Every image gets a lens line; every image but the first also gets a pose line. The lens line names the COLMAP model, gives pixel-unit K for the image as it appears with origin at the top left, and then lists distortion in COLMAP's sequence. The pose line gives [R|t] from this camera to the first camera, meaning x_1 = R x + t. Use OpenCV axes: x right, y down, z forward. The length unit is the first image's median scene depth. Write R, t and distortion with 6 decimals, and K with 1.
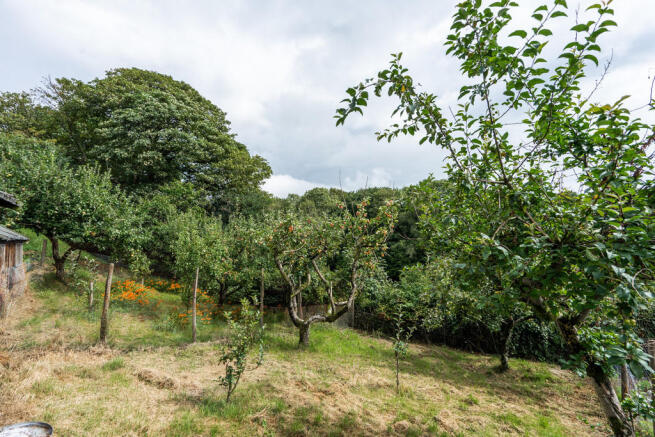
lens RADIAL K [[292.9, 0, 325.7], [0, 292.9, 217.2], [0, 0, 1]] dist [-0.008464, 0.003367]
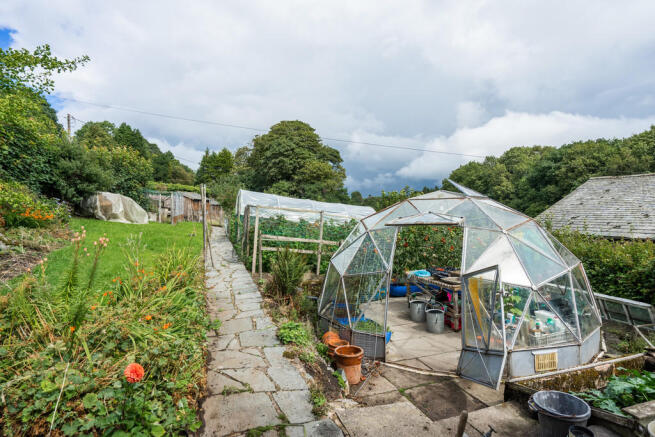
lens RADIAL K [[355.5, 0, 326.0], [0, 355.5, 219.2], [0, 0, 1]] dist [0.006418, 0.002834]
pose [[0.737479, 0.024967, -0.674908, 1.375638], [0.045386, 0.995225, 0.086410, -0.035304], [0.673843, -0.094357, 0.732825, -0.722737]]
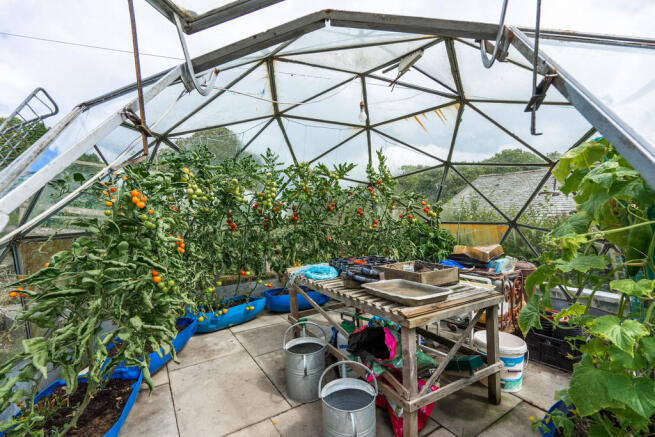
lens RADIAL K [[292.9, 0, 327.6], [0, 292.9, 218.4], [0, 0, 1]] dist [-0.008464, 0.003367]
pose [[0.875457, 0.021534, -0.482816, 1.283904], [0.019473, 0.996624, 0.079759, 0.013972], [0.482903, -0.079228, 0.872082, -0.534144]]
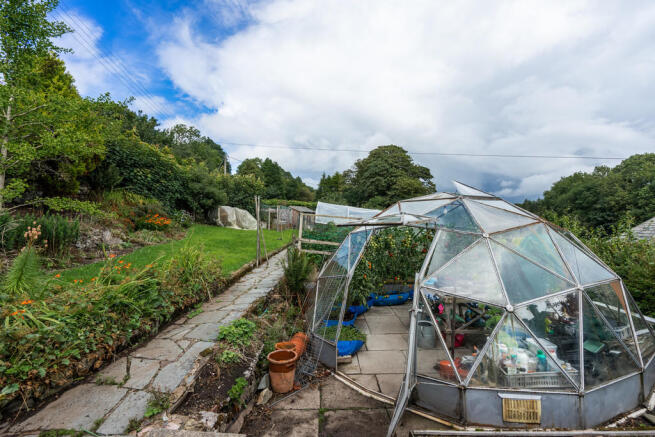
lens RADIAL K [[292.9, 0, 327.7], [0, 292.9, 220.2], [0, 0, 1]] dist [-0.008464, 0.003367]
pose [[0.477751, 0.003931, -0.878486, 1.400997], [0.061625, 0.997377, 0.037977, -0.021424], [0.876331, -0.072280, 0.476256, -0.624182]]
